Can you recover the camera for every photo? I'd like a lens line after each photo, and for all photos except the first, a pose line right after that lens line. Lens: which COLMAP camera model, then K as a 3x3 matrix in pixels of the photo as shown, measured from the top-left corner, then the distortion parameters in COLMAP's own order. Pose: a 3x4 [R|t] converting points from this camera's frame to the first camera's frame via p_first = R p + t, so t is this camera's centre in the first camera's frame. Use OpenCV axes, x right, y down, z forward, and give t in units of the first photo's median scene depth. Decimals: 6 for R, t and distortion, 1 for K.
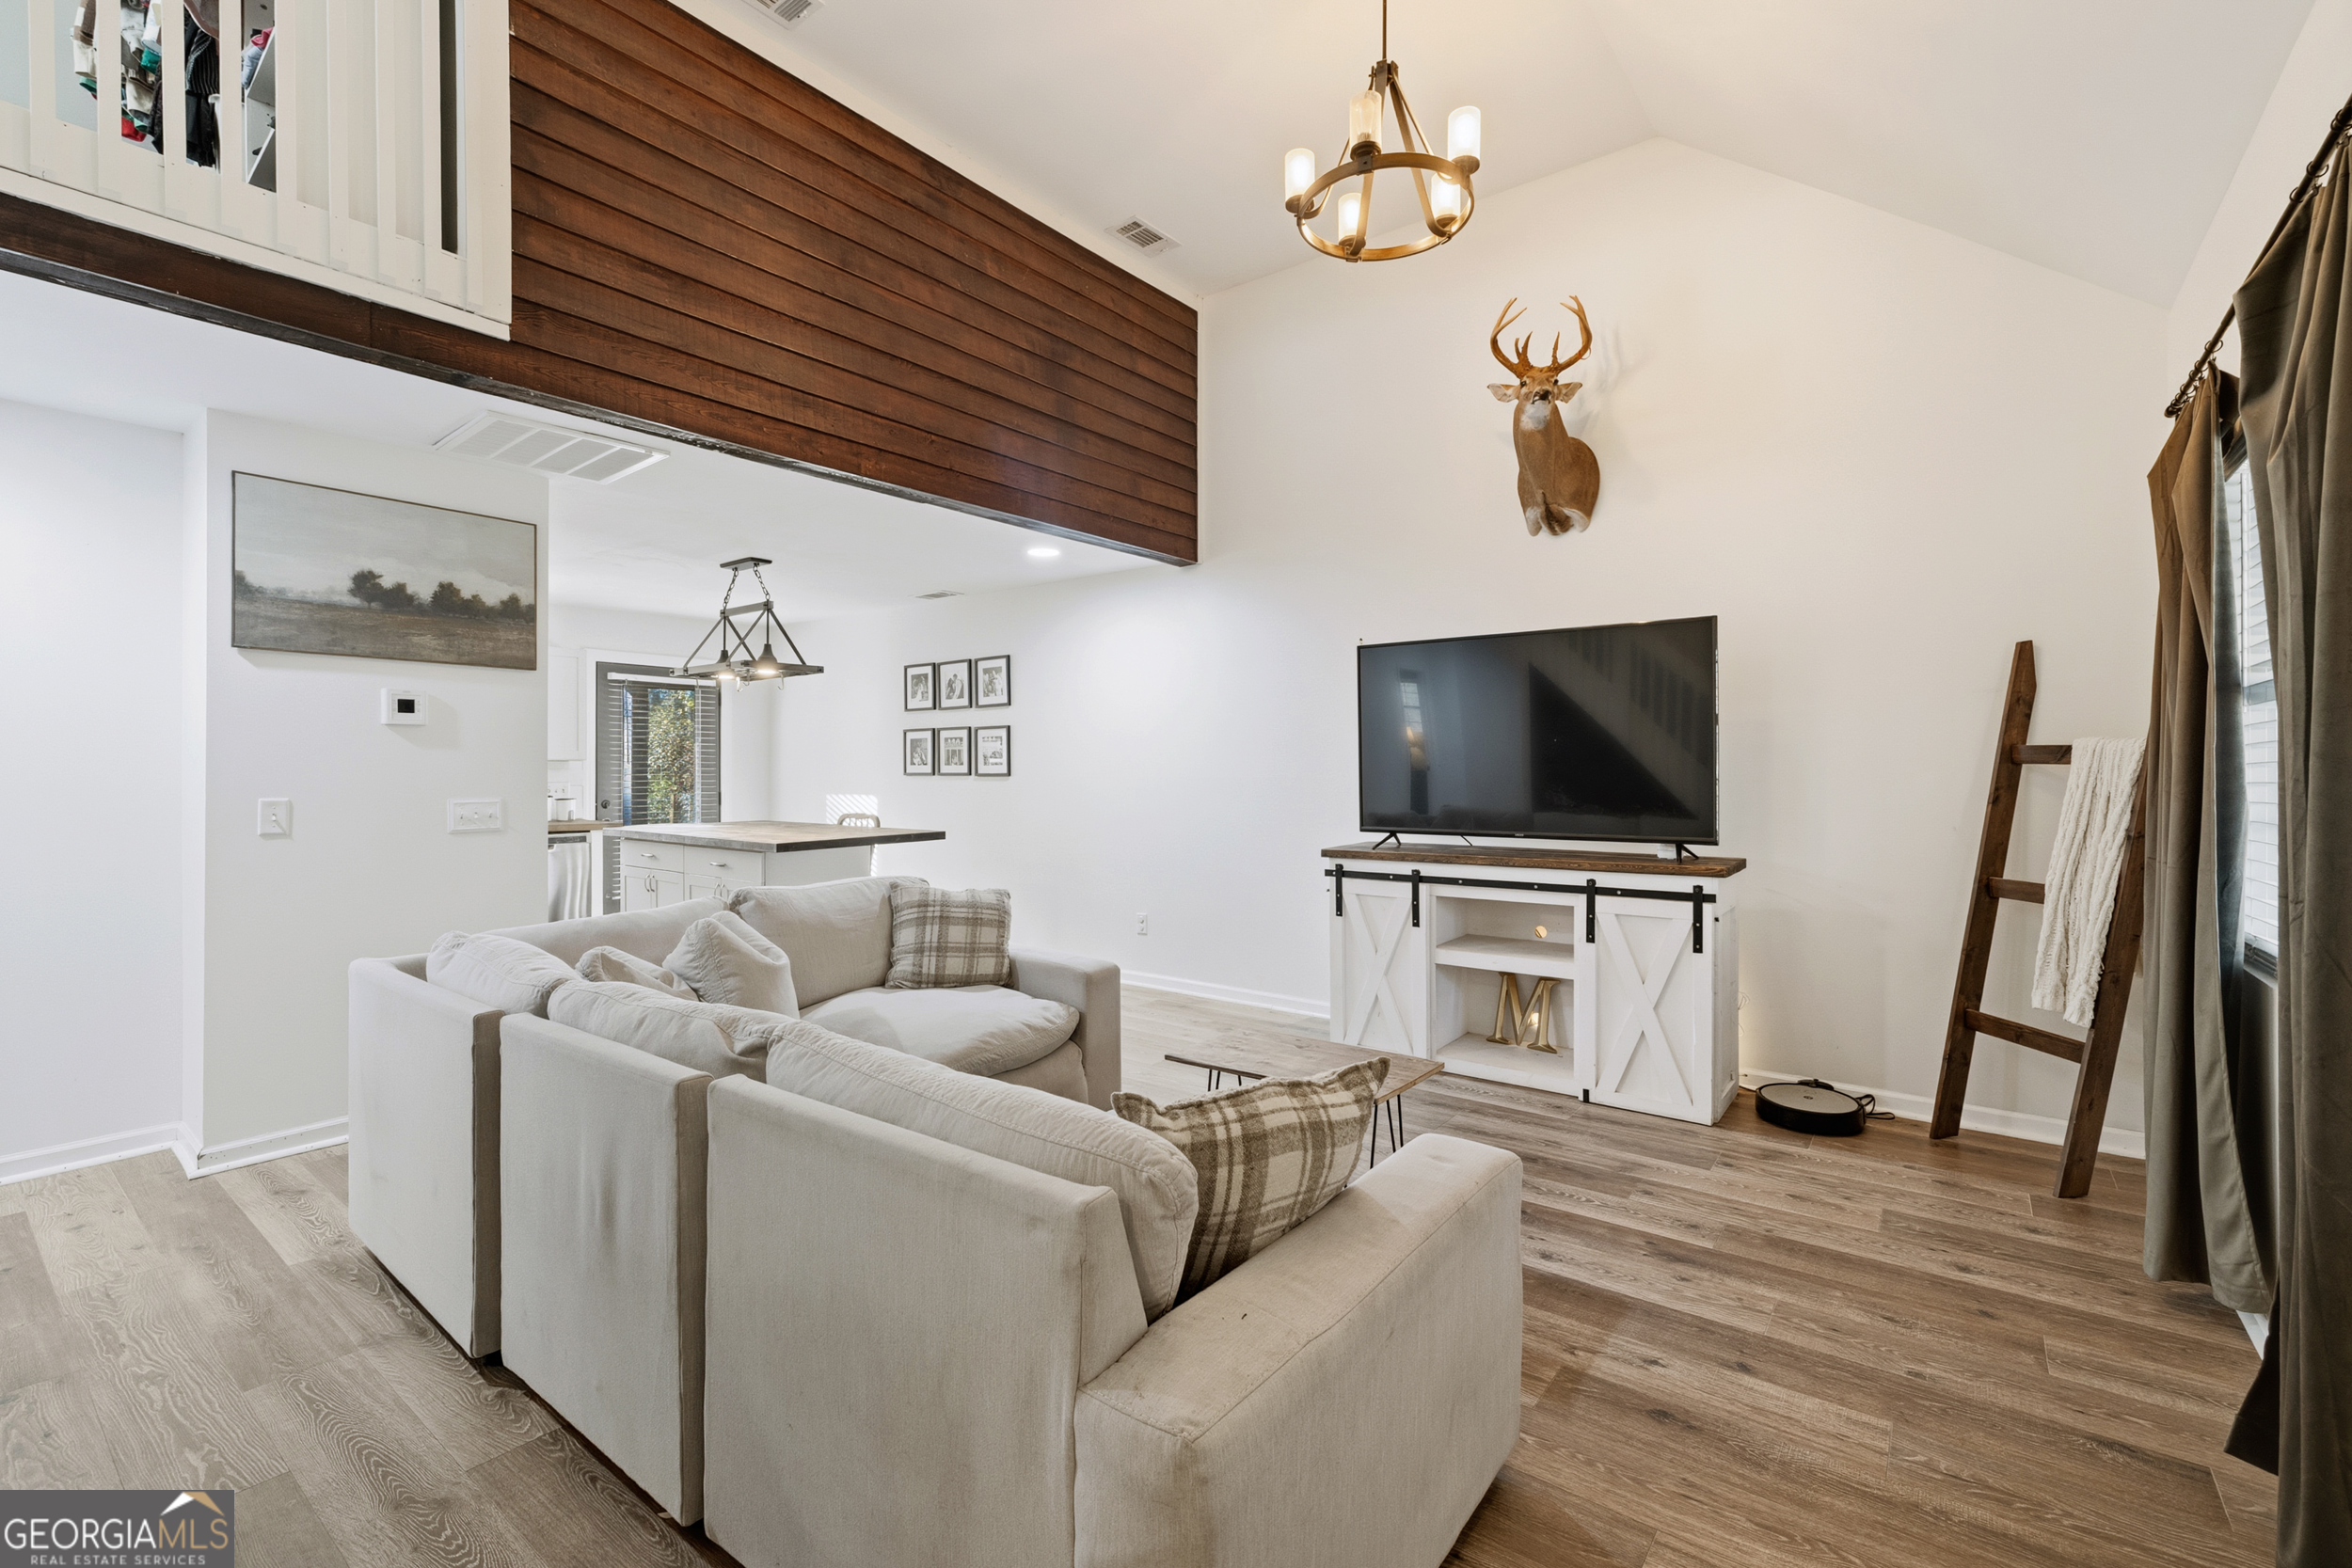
lens RADIAL K [[1004.9, 0, 1160.8], [0, 1004.9, 762.3], [0, 0, 1]] dist [-0.000689, 0.000283]
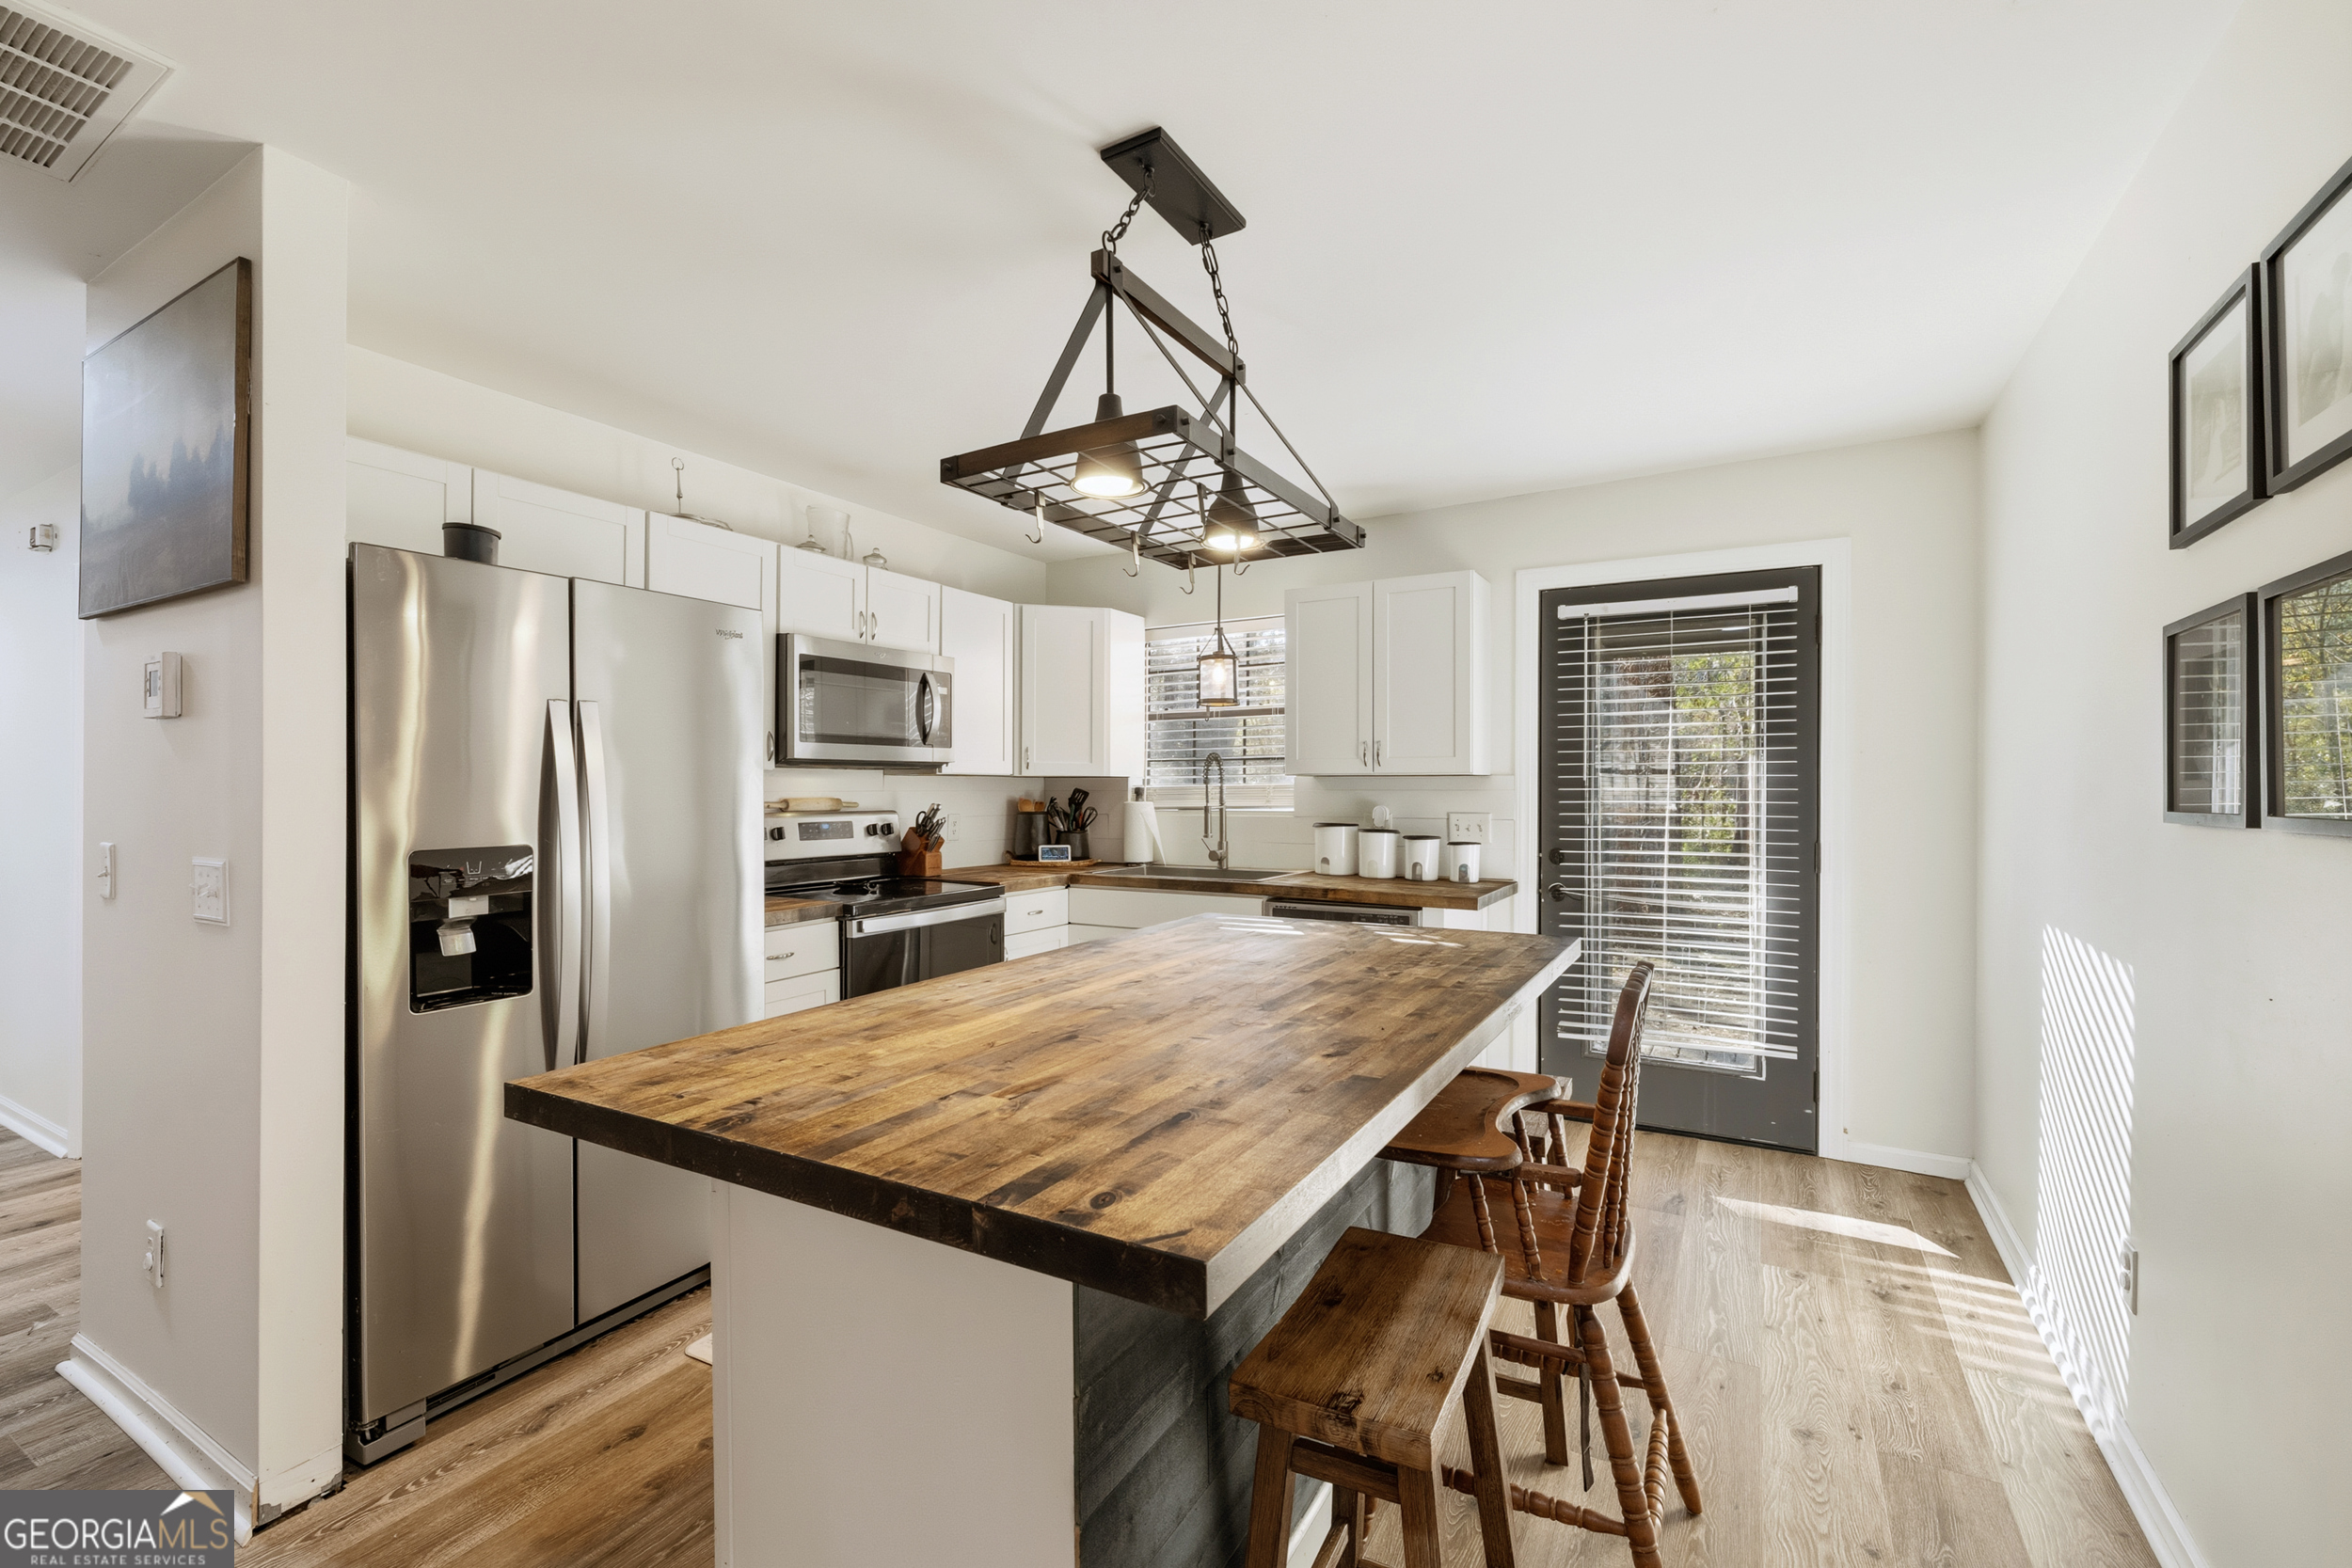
lens RADIAL K [[1004.9, 0, 1183.6], [0, 1004.9, 778.6], [0, 0, 1]] dist [-0.000689, 0.000283]
pose [[0.152535, -0.006238, -0.988278, -0.129484], [0.007608, 0.999958, -0.005137, 0.005493], [0.988269, -0.006736, 0.152576, 1.530260]]
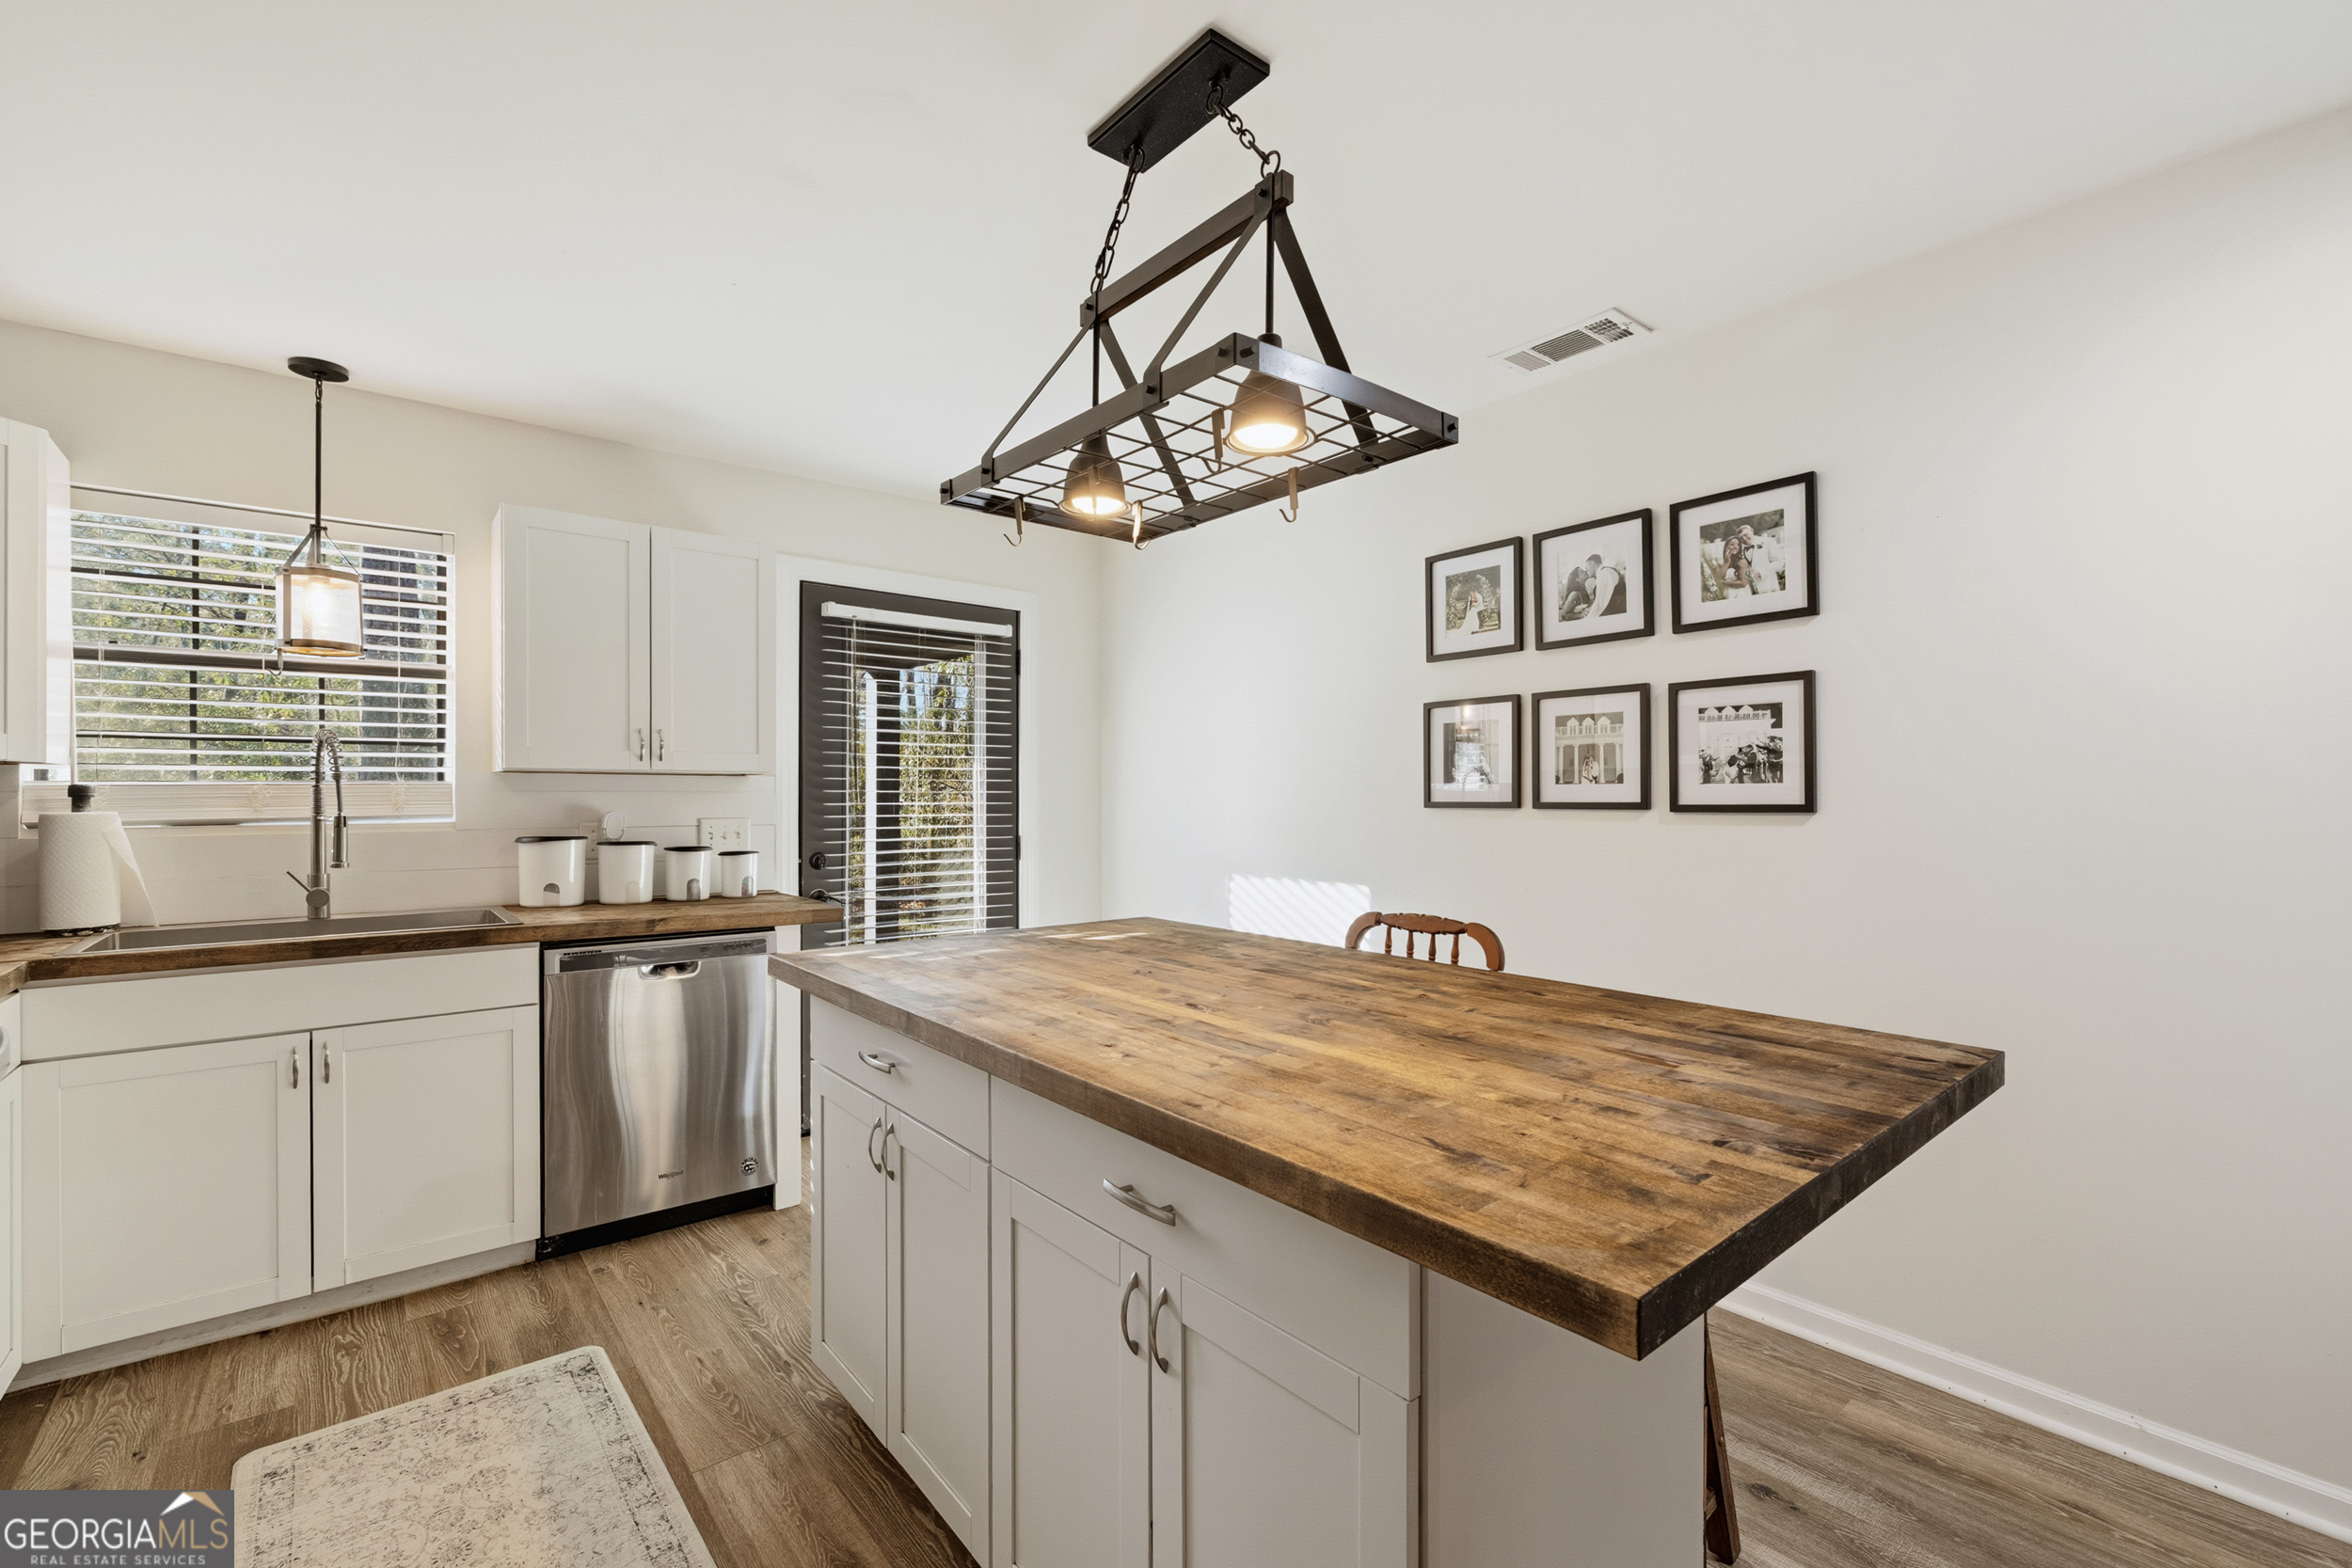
lens RADIAL K [[1004.9, 0, 1180.1], [0, 1004.9, 805.0], [0, 0, 1]] dist [-0.000689, 0.000283]
pose [[0.977351, 0.004865, -0.211569, -0.561758], [-0.001465, 0.999867, 0.016225, 0.010927], [0.211620, -0.015548, 0.977228, 1.141252]]
